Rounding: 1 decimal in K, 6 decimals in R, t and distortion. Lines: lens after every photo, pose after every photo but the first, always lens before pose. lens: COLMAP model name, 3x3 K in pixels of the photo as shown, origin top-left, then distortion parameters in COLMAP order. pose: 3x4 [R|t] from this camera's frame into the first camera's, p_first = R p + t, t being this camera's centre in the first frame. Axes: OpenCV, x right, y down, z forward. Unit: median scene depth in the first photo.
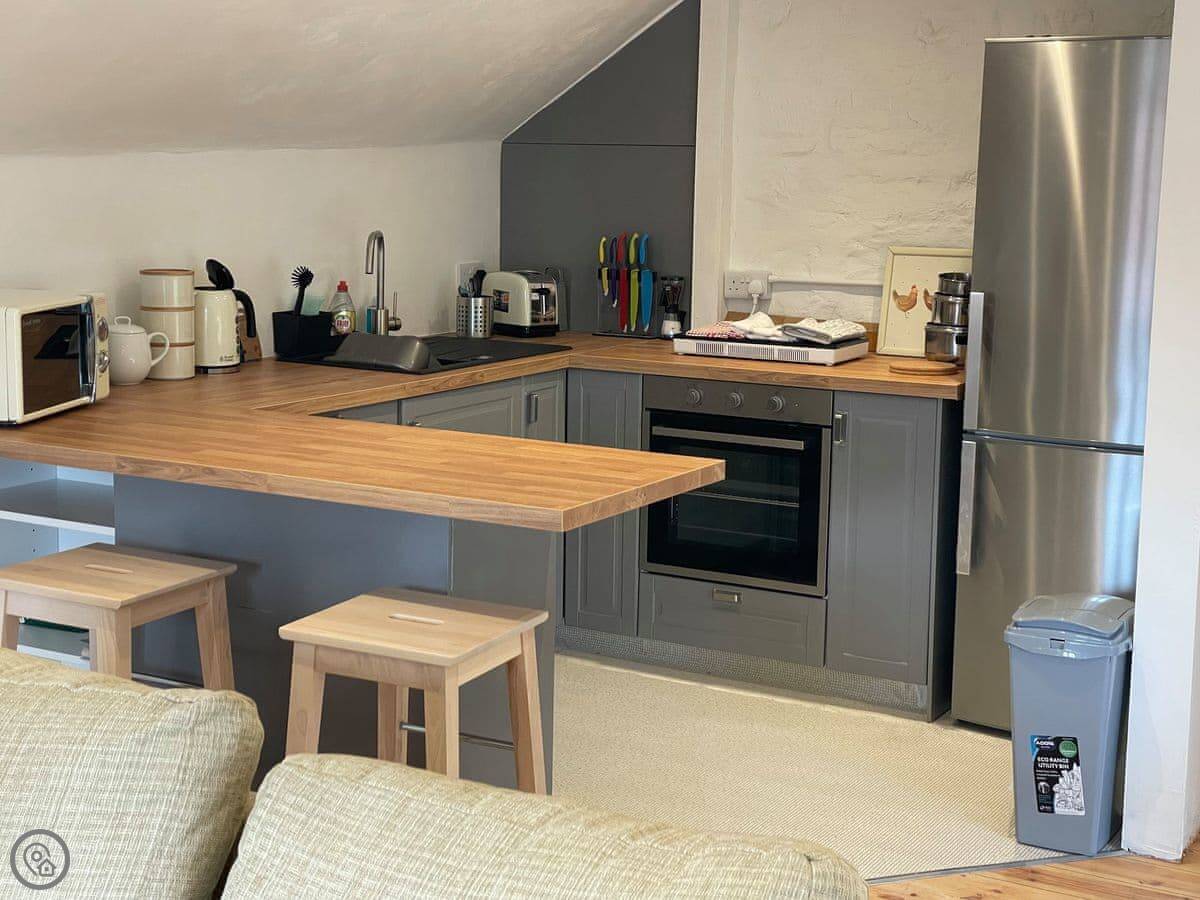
lens RADIAL K [[1847.7, 0, 597.1], [0, 1847.7, 401.4], [0, 0, 1]] dist [0.041020, 0.011789]
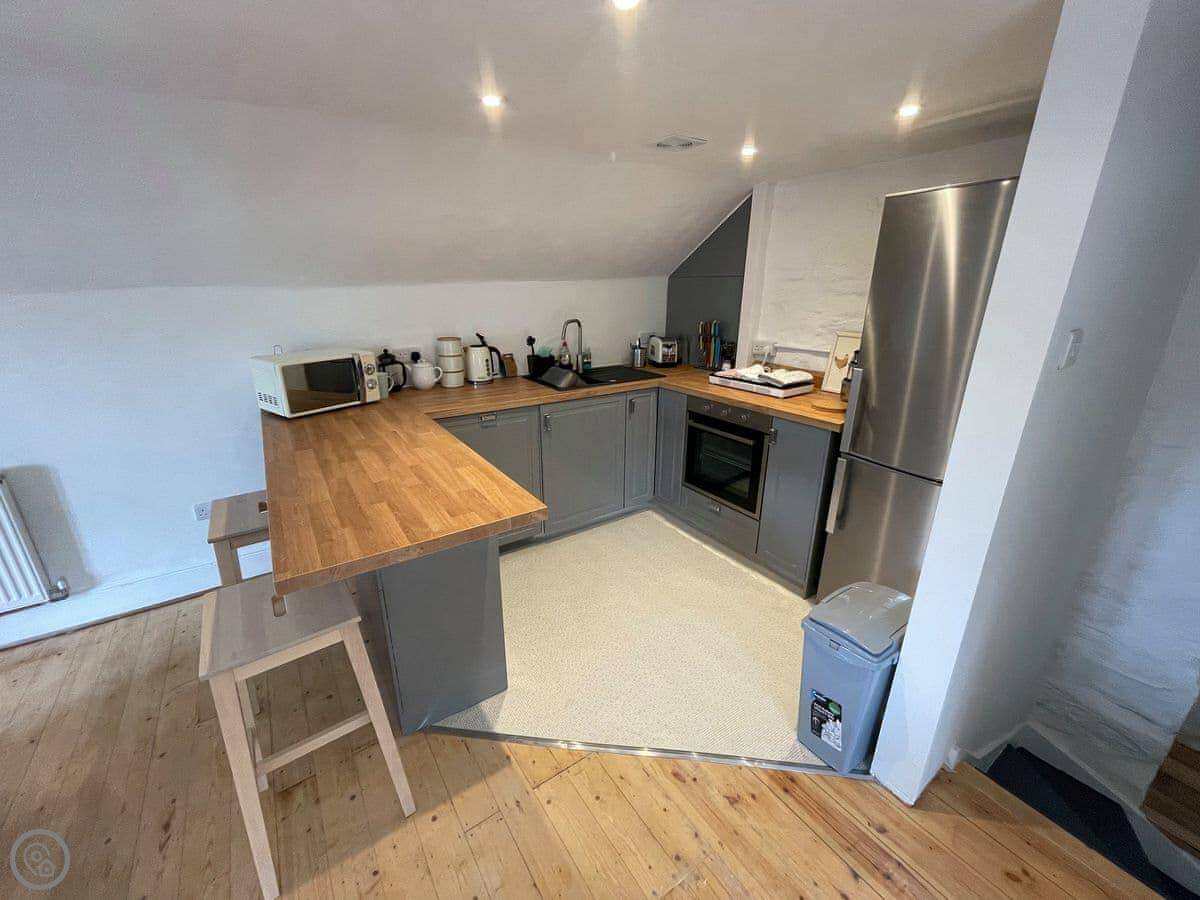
lens RADIAL K [[487.6, 0, 597.5], [0, 487.6, 447.6], [0, 0, 1]] dist [-0.000748, 0.000128]
pose [[0.897334, 0.127944, -0.422401, 0.174107], [-0.046694, 0.979209, 0.197406, -0.059066], [0.438876, -0.157415, 0.884651, 0.483772]]
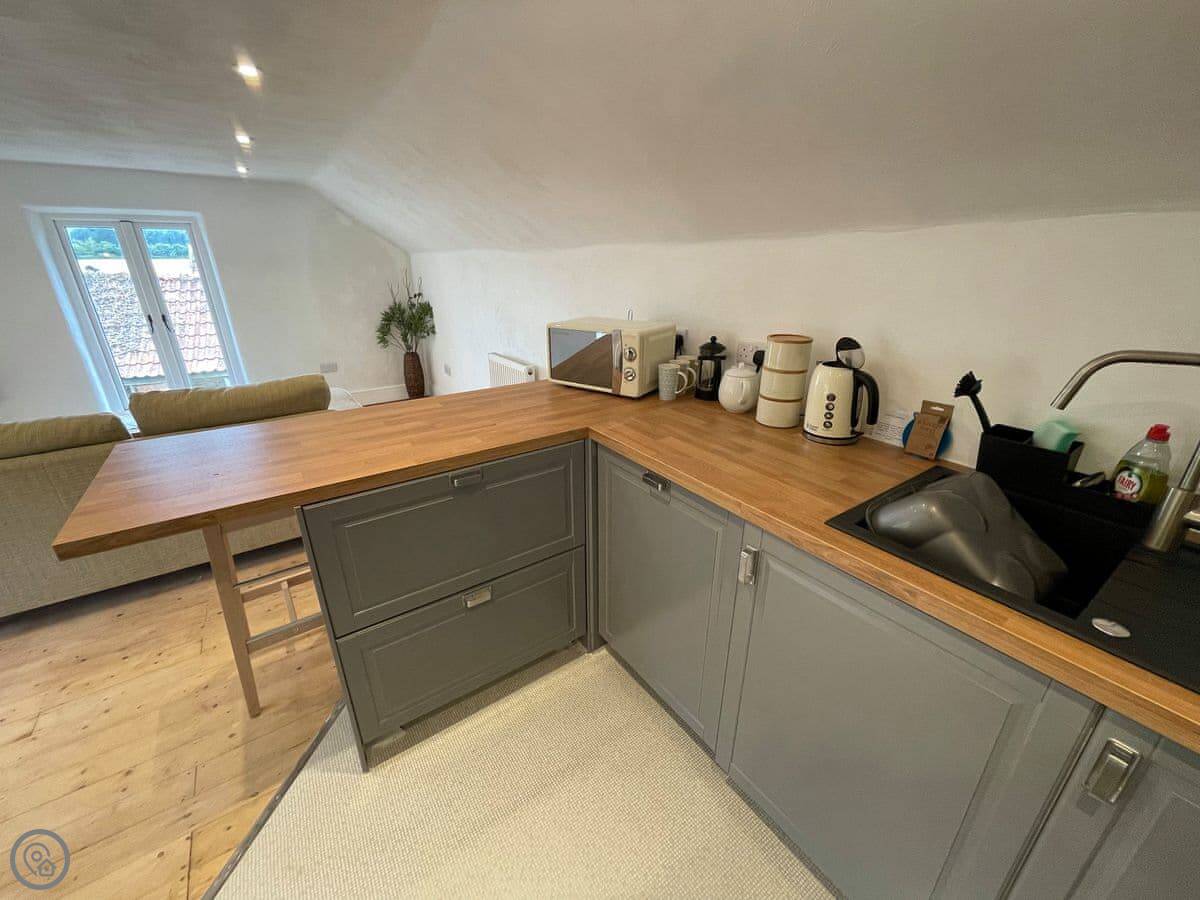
lens RADIAL K [[483.7, 0, 596.6], [0, 483.7, 449.6], [0, 0, 1]] dist [-0.000148, 0.000457]
pose [[-0.436364, 0.316710, -0.842188, 0.097666], [-0.127957, 0.904647, 0.406497, -0.103765], [0.890625, 0.285145, -0.354230, 0.914984]]
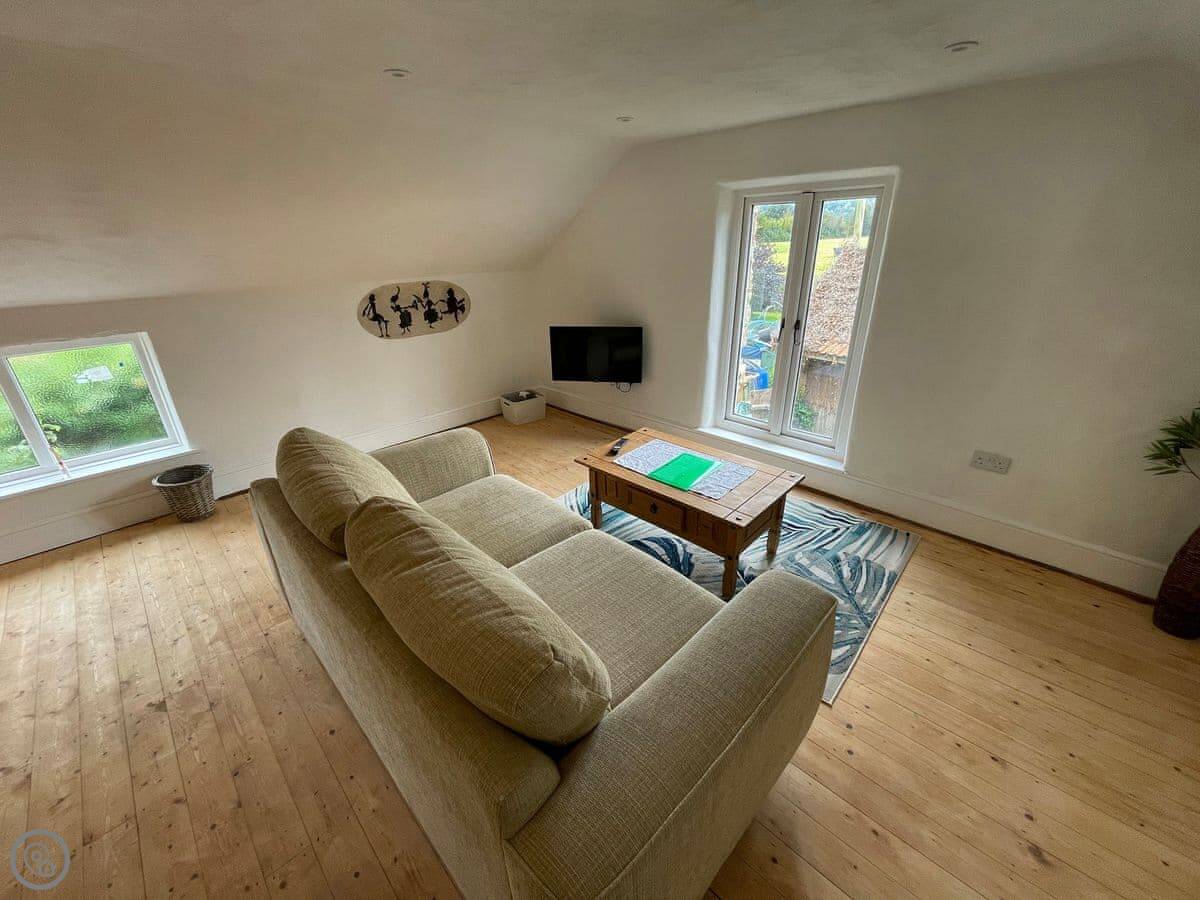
lens RADIAL K [[487.6, 0, 597.5], [0, 487.6, 447.6], [0, 0, 1]] dist [-0.000748, 0.000128]
pose [[-0.963105, -0.105530, 0.247571, -0.249923], [0.038803, 0.855850, 0.515766, -0.073241], [-0.266312, 0.506344, -0.820179, 0.572261]]
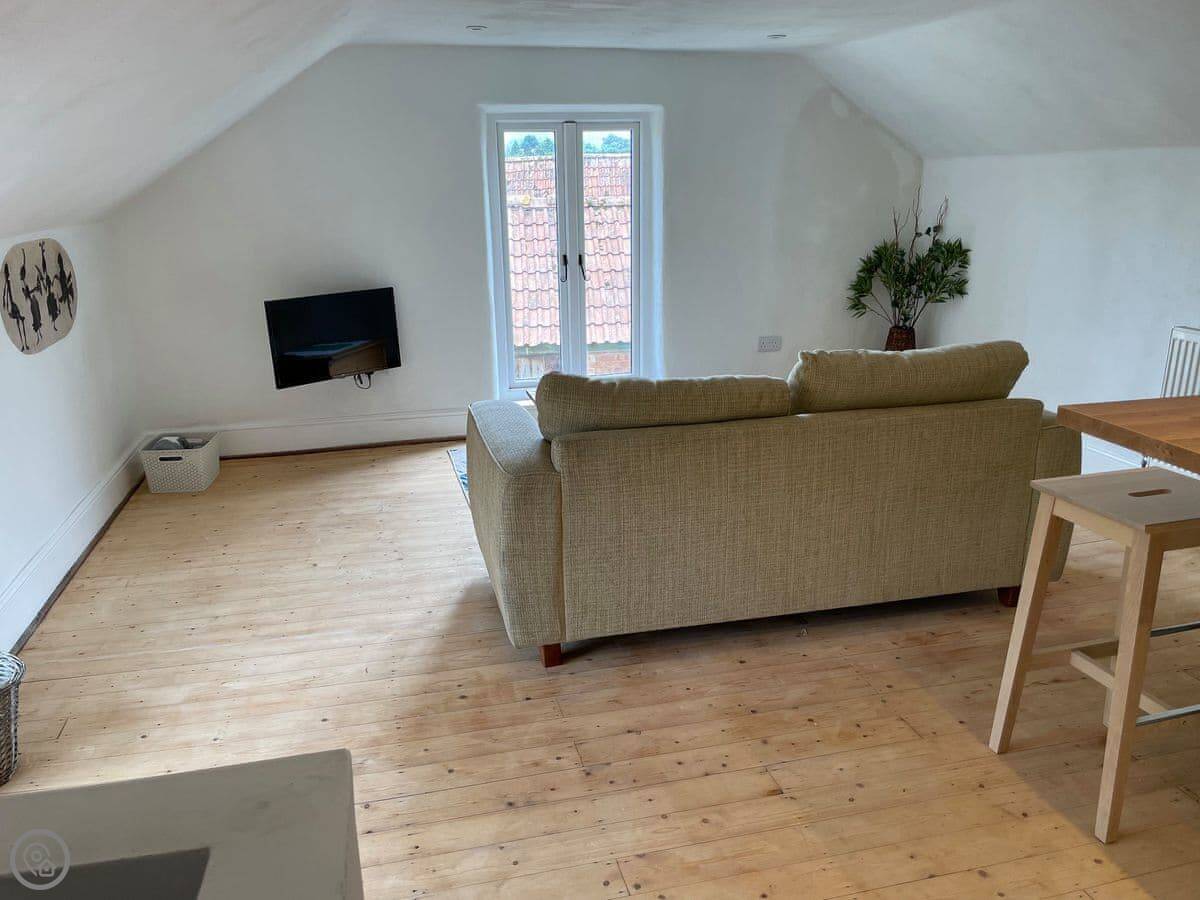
lens RADIAL K [[904.3, 0, 596.1], [0, 904.3, 465.6], [0, 0, 1]] dist [0.085415, -0.121411]
pose [[-0.734430, 0.198086, -0.649134, 0.363914], [-0.090739, 0.919213, 0.383164, -0.066889], [0.672591, 0.340309, -0.657123, 0.710137]]
